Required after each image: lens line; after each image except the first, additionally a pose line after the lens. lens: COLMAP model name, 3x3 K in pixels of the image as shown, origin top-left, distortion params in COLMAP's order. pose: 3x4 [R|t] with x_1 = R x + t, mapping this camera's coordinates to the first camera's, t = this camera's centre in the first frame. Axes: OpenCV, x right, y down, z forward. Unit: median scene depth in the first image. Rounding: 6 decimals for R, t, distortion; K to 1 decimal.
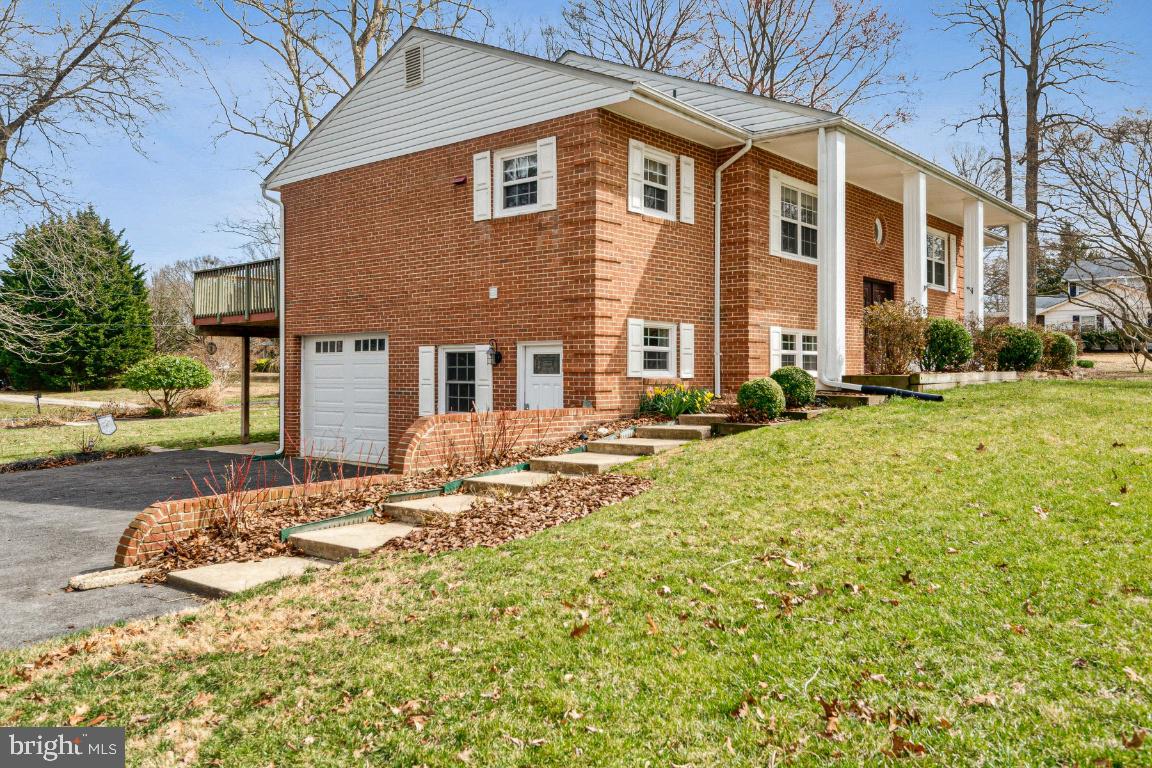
lens RADIAL K [[872.2, 0, 569.8], [0, 872.2, 337.4], [0, 0, 1]] dist [0.038494, -0.019047]
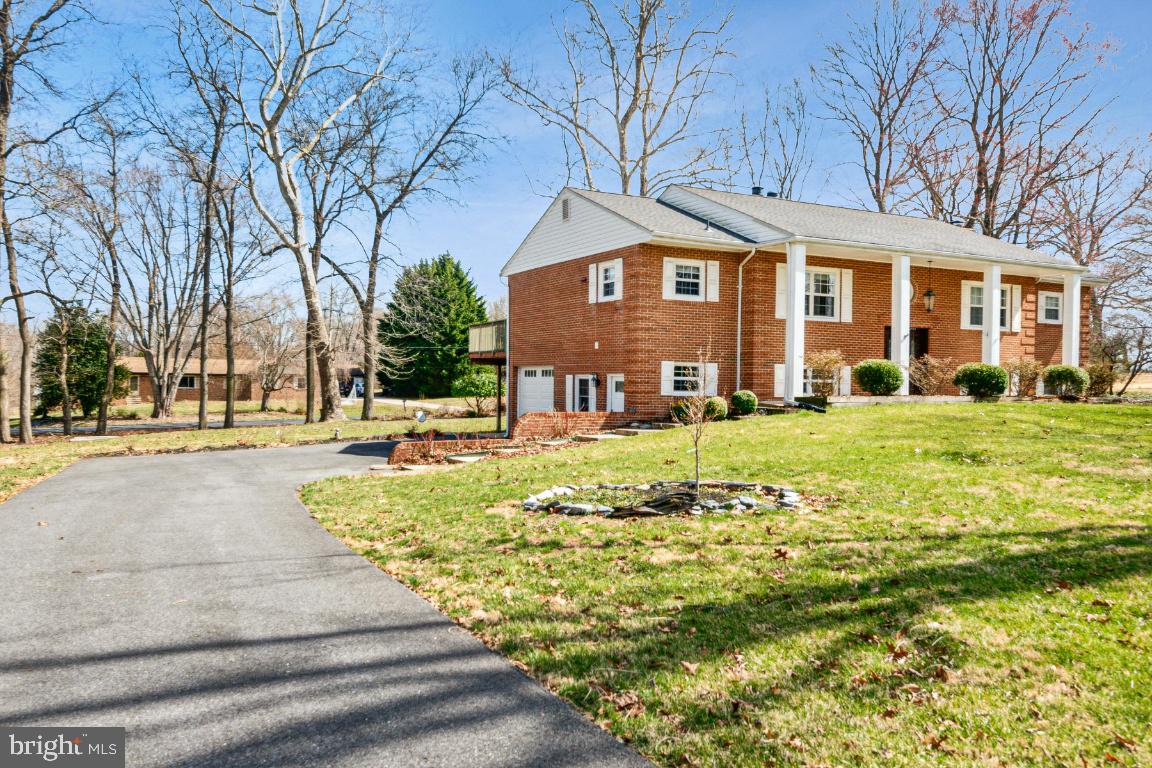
lens RADIAL K [[872.2, 0, 570.7], [0, 872.2, 378.5], [0, 0, 1]] dist [0.038494, -0.019047]
pose [[0.930604, 0.010785, -0.365870, 0.477273], [0.001173, 0.999473, 0.032445, -0.039342], [0.366027, -0.030623, 0.930100, -0.611358]]
